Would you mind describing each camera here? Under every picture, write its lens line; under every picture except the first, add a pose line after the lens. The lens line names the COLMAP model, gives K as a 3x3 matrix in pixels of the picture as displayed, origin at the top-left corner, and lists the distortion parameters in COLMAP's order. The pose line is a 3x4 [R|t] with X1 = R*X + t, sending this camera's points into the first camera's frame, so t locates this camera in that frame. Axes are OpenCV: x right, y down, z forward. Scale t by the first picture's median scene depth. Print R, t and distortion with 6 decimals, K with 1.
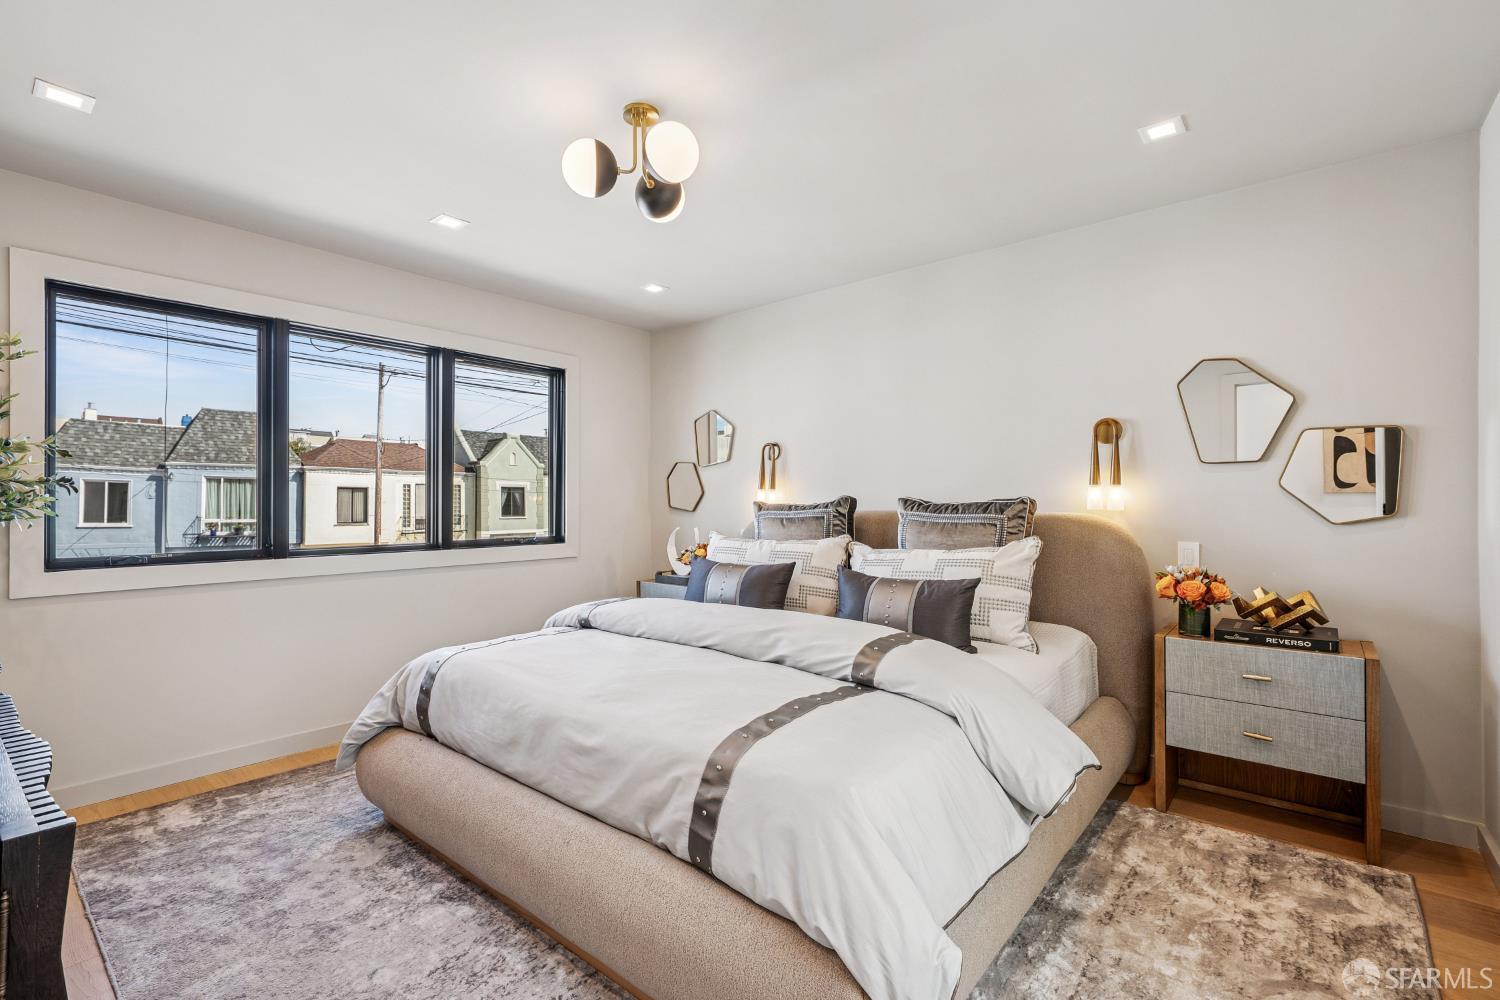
lens RADIAL K [[687.2, 0, 746.8], [0, 687.2, 496.3], [0, 0, 1]] dist [-0.002208, 0.000522]
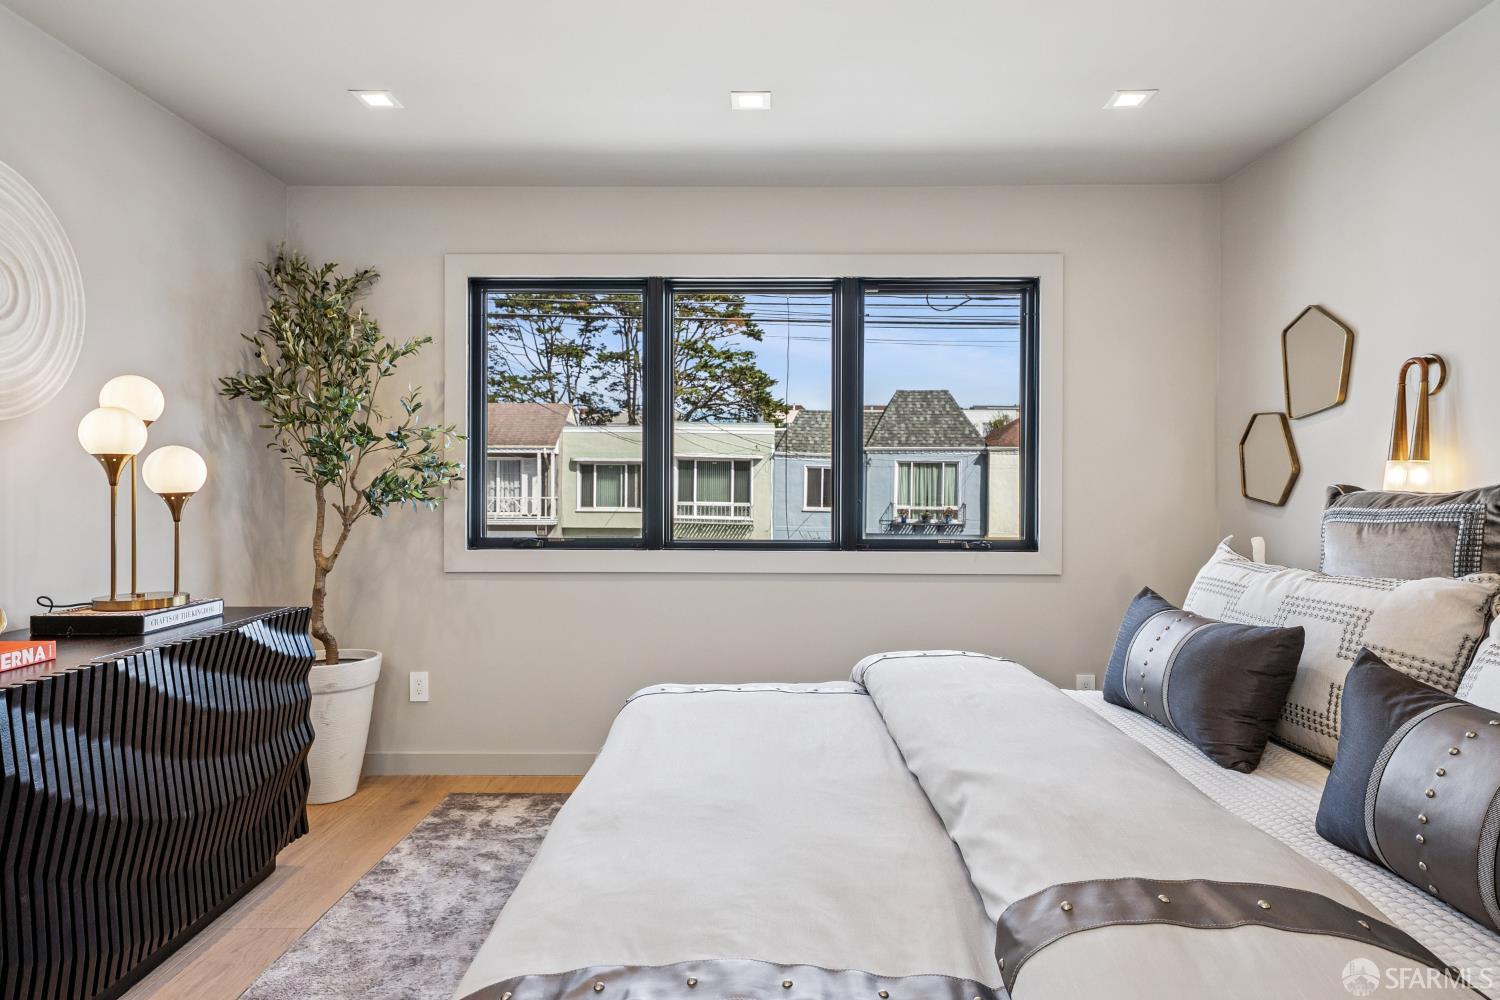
lens RADIAL K [[884.3, 0, 748.1], [0, 884.3, 485.5], [0, 0, 1]] dist [0.014354, 0.000011]
pose [[0.630795, 0.000982, -0.775949, 0.238554], [0.002399, 0.999992, 0.003216, 0.004104], [0.775946, -0.003890, 0.630788, 0.326547]]
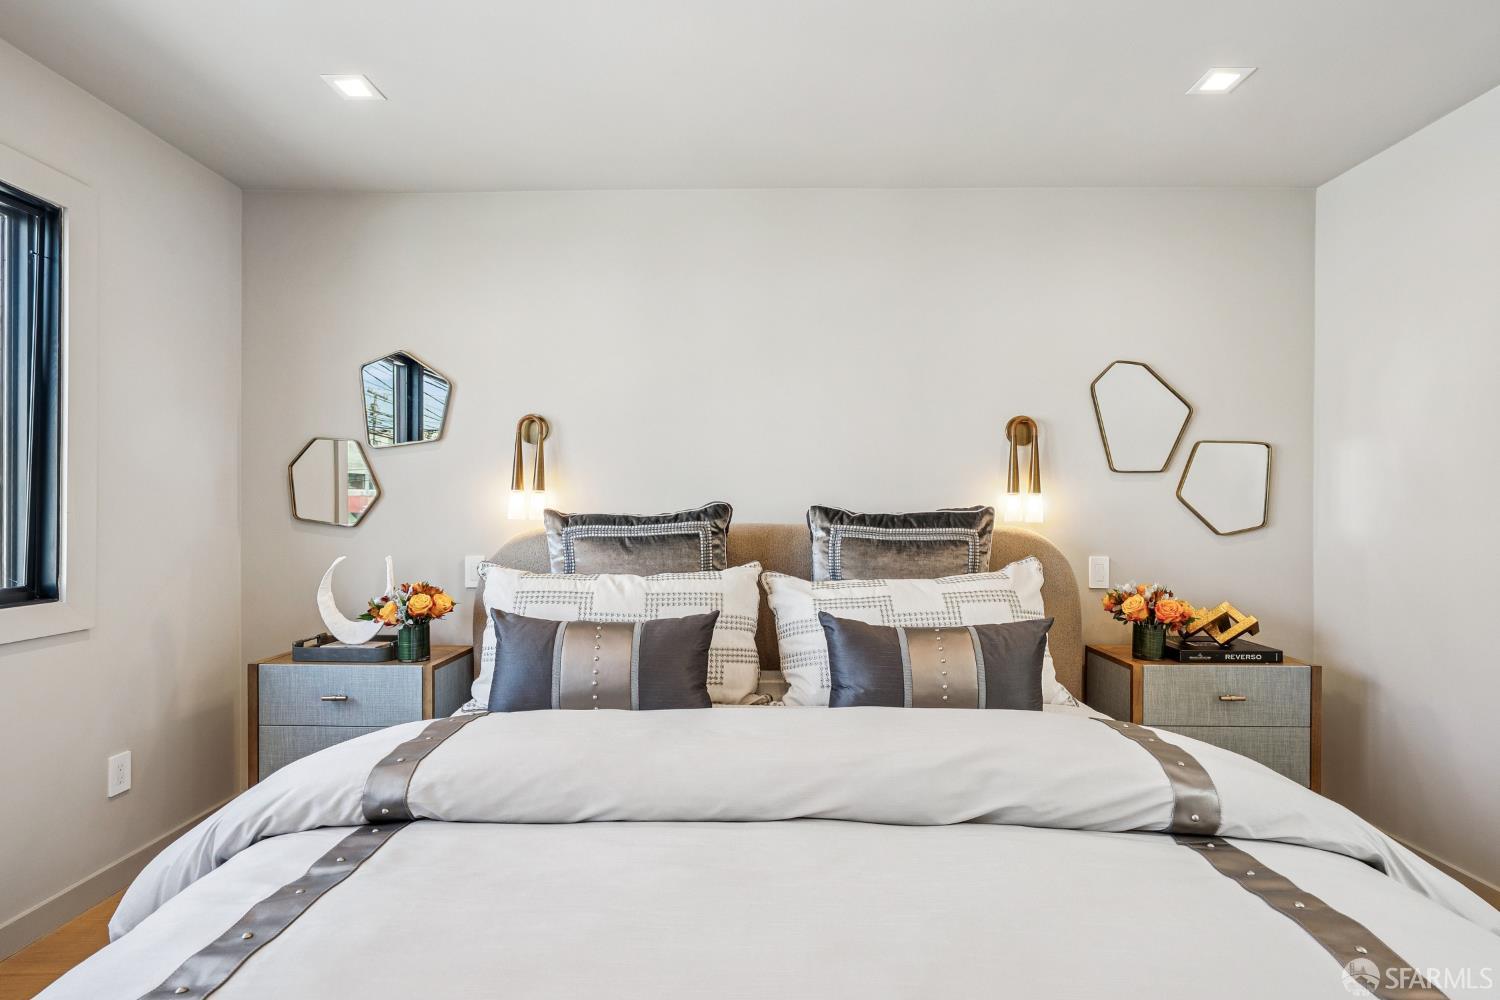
lens RADIAL K [[729.7, 0, 751.2], [0, 729.7, 510.2], [0, 0, 1]] dist [0.002021, 0.000409]
pose [[0.767232, 0.005418, 0.641346, -0.266968], [-0.009377, 0.999952, 0.002769, 0.004570], [-0.641301, -0.008139, 0.767247, 0.417563]]
